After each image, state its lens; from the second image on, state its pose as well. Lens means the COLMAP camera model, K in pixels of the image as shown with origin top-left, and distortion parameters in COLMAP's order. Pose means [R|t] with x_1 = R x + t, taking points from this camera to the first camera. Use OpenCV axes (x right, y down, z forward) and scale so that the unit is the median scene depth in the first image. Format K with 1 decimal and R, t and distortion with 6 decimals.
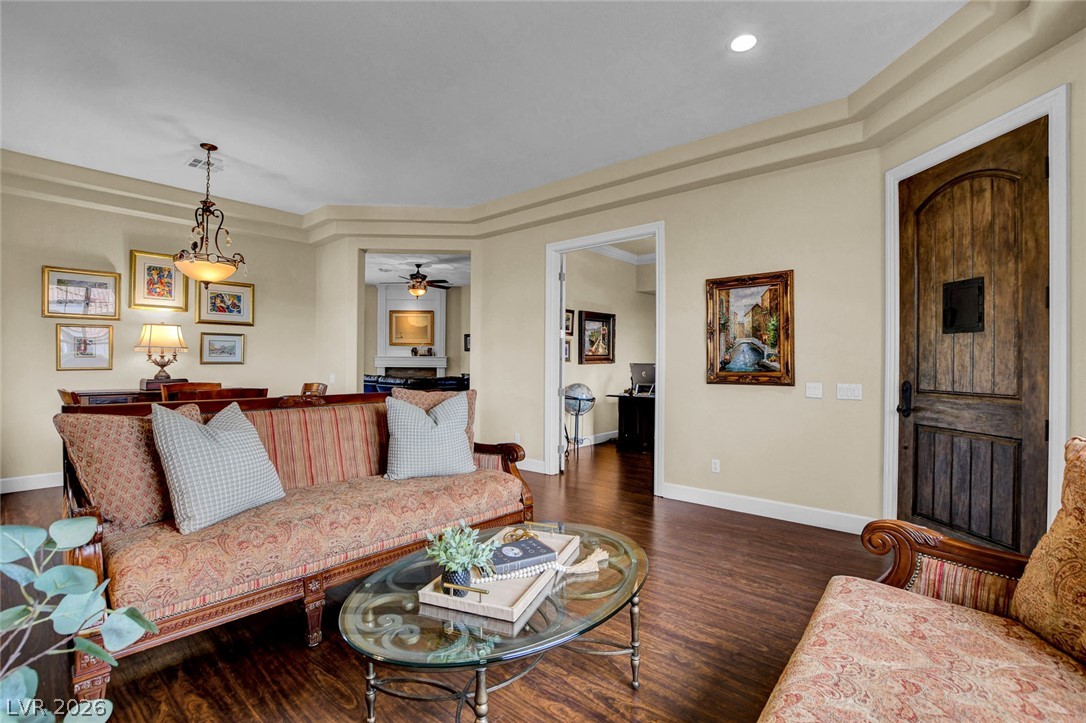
lens RADIAL K [[491.8, 0, 542.4], [0, 491.8, 361.5], [0, 0, 1]] dist [-0.023493, -0.000446]
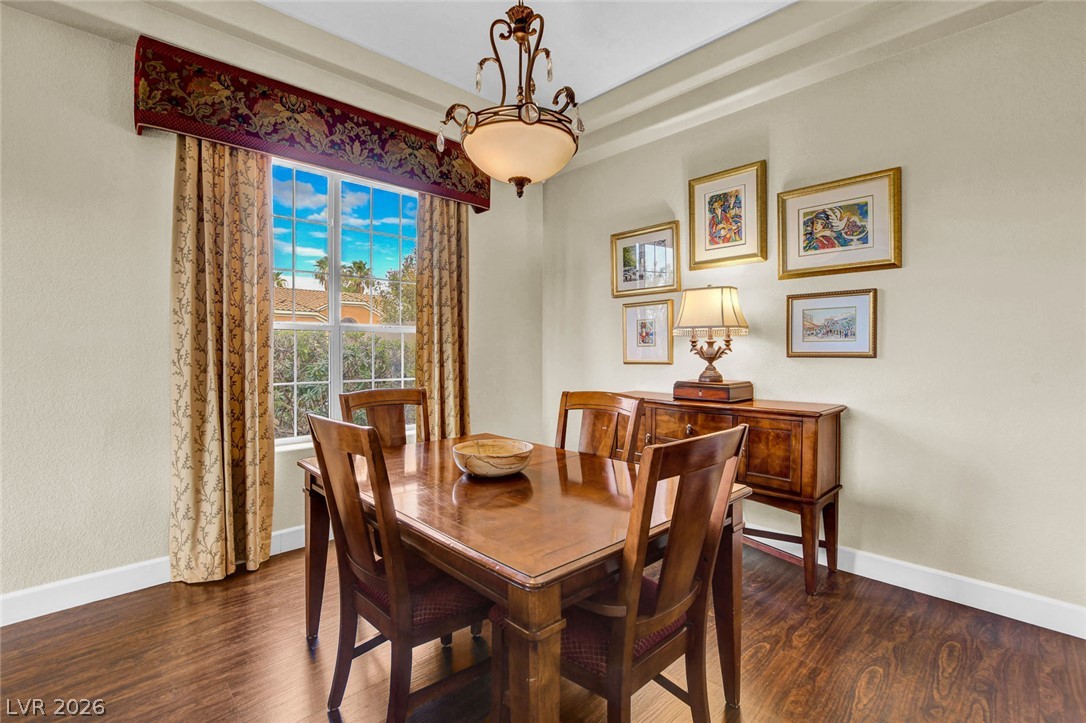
lens RADIAL K [[491.8, 0, 550.6], [0, 491.8, 353.2], [0, 0, 1]] dist [-0.023493, -0.000446]
pose [[-0.087406, -0.000709, -0.996173, -0.161946], [0.000144, 1.000000, -0.000725, 0.001784], [0.996173, -0.000207, -0.087406, 0.785065]]
